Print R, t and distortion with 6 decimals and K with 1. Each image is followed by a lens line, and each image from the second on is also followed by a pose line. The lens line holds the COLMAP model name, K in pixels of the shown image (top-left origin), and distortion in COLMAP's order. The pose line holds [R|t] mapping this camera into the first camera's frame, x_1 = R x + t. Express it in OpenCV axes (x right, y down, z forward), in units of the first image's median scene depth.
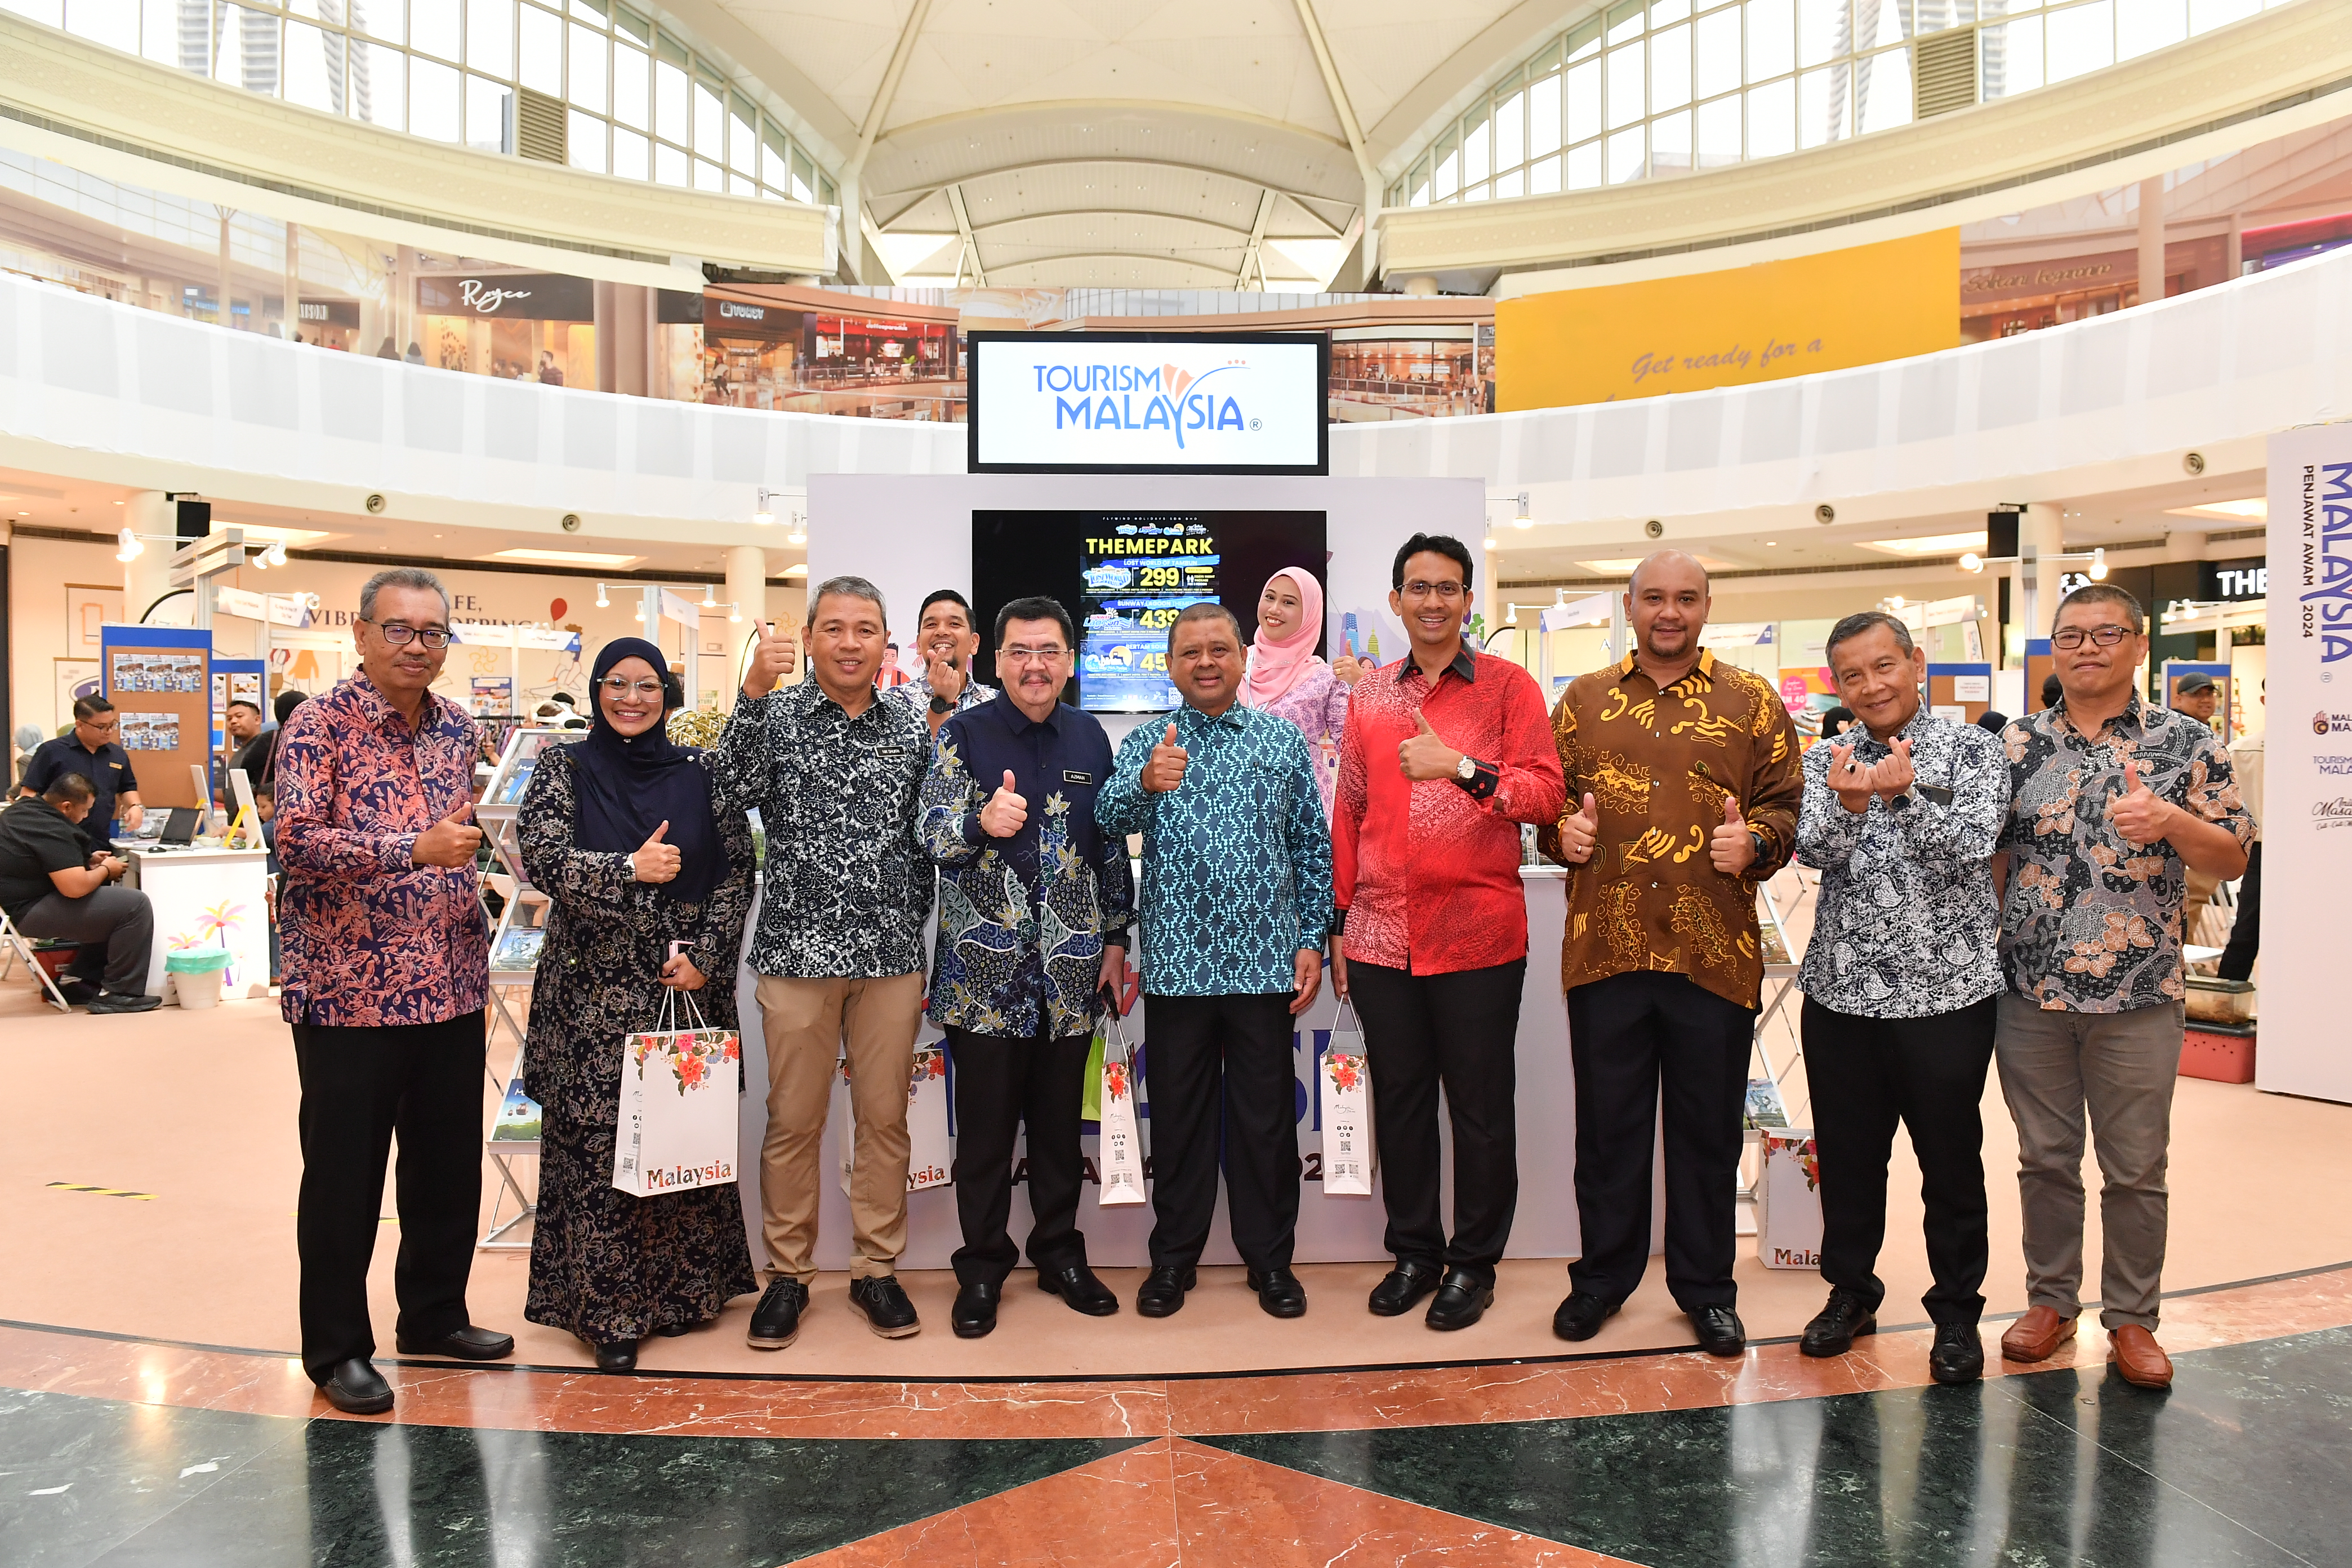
lens RADIAL K [[1638.1, 0, 1173.9], [0, 1638.1, 778.8], [0, 0, 1]] dist [-0.042542, -0.006892]
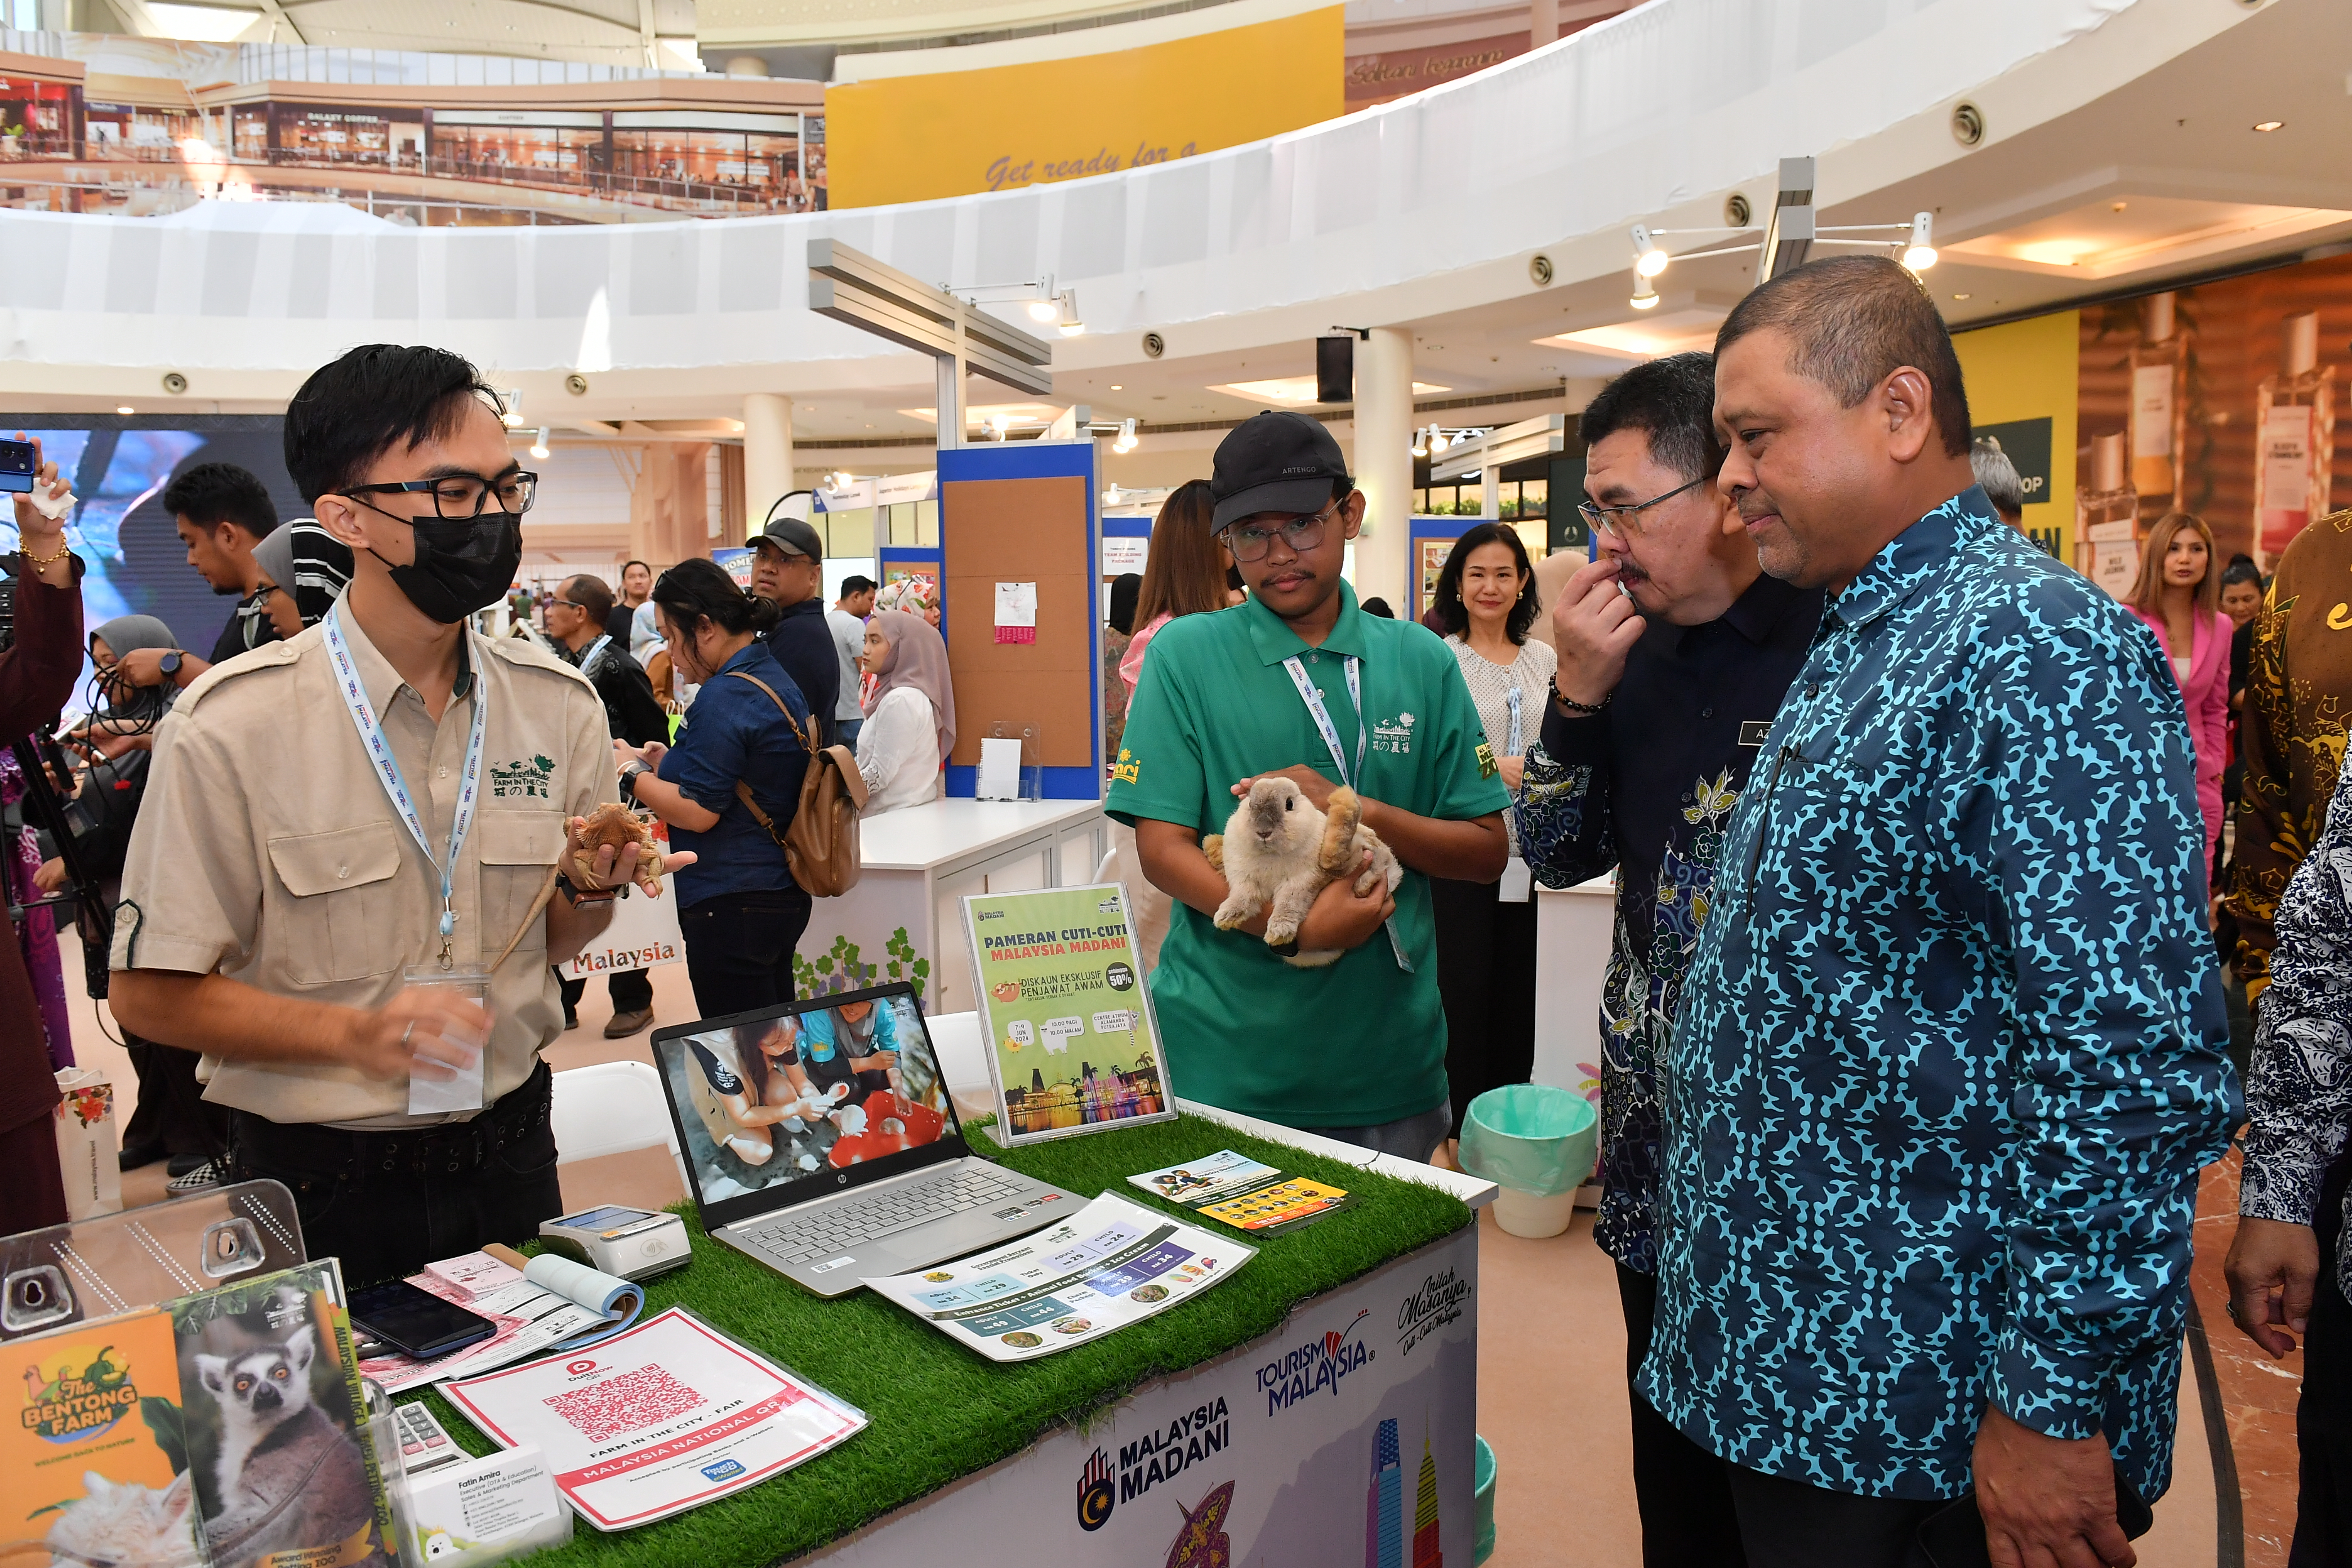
lens RADIAL K [[1638.1, 0, 1180.1], [0, 1638.1, 783.5], [0, 0, 1]] dist [-0.042542, -0.006892]
pose [[0.971354, -0.034285, 0.235150, 0.191970], [0.017627, 0.997207, 0.072580, -0.006307], [-0.236982, -0.066355, 0.969245, 0.184485]]
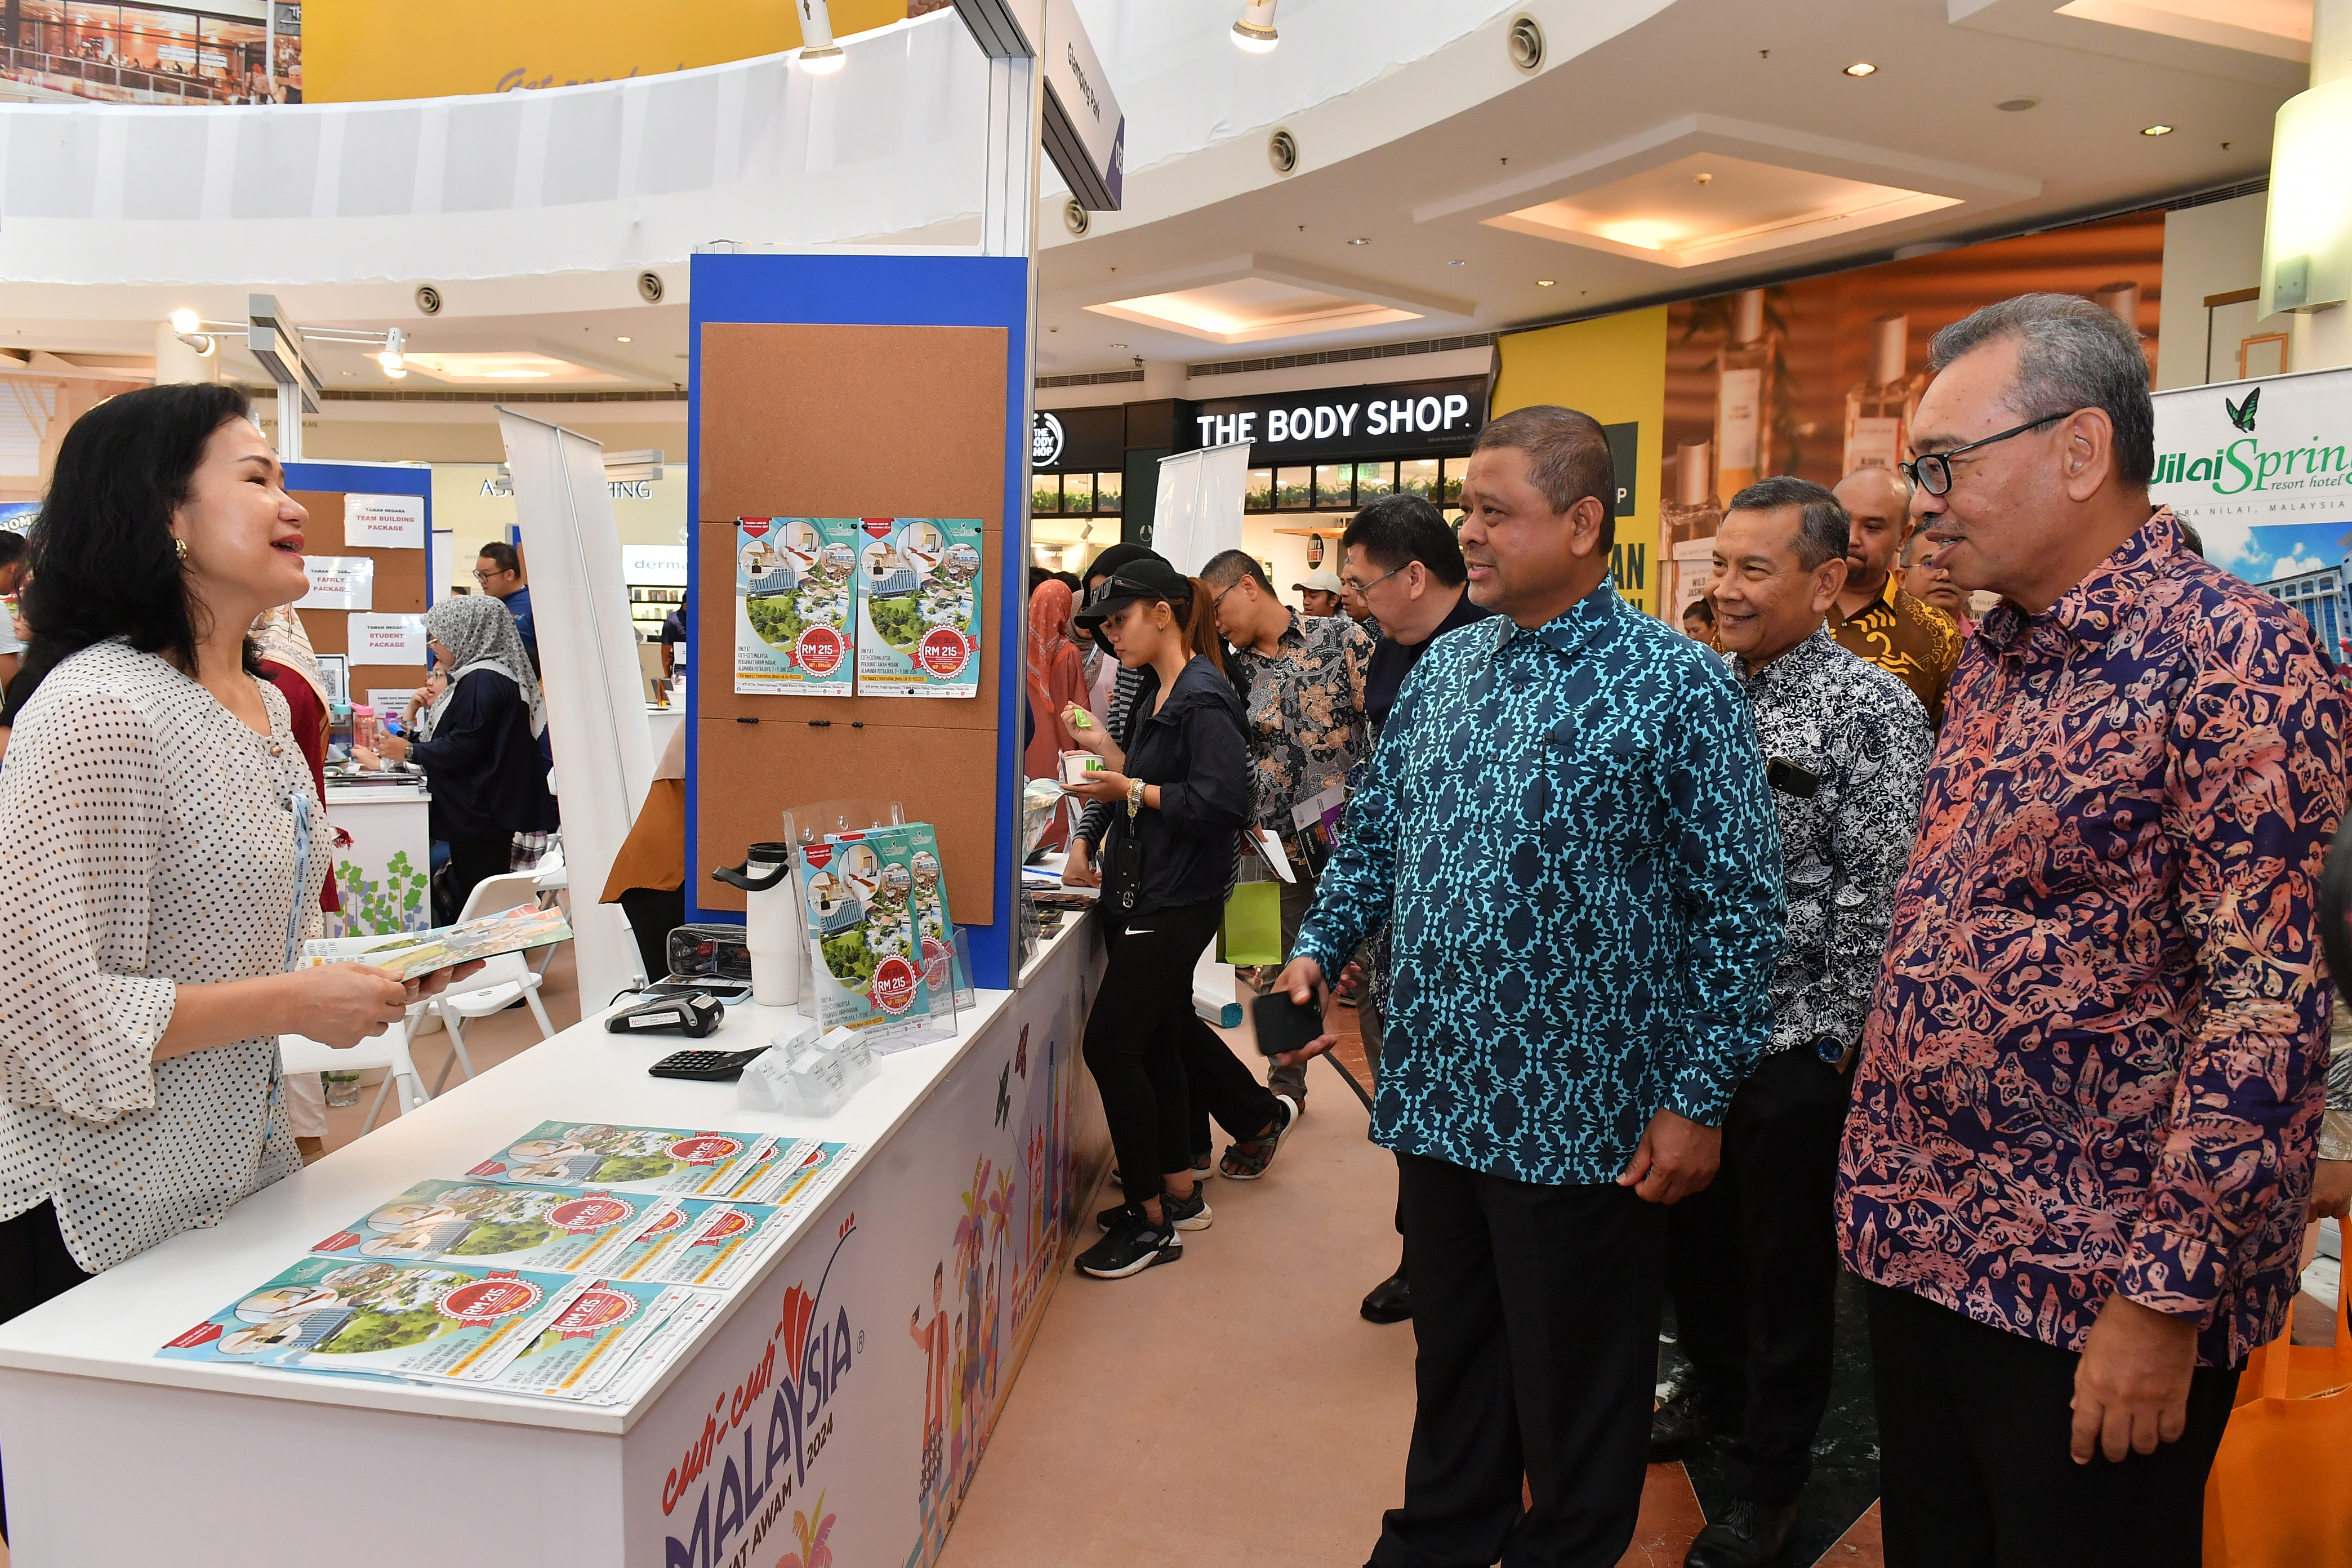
lens RADIAL K [[1638.1, 0, 1195.9], [0, 1638.1, 780.6], [0, 0, 1]] dist [-0.042542, -0.006892]
pose [[0.901021, -0.020513, 0.433291, 0.272216], [-0.010744, 0.997519, 0.069566, -0.008501], [-0.433643, -0.067336, 0.898565, 0.255447]]
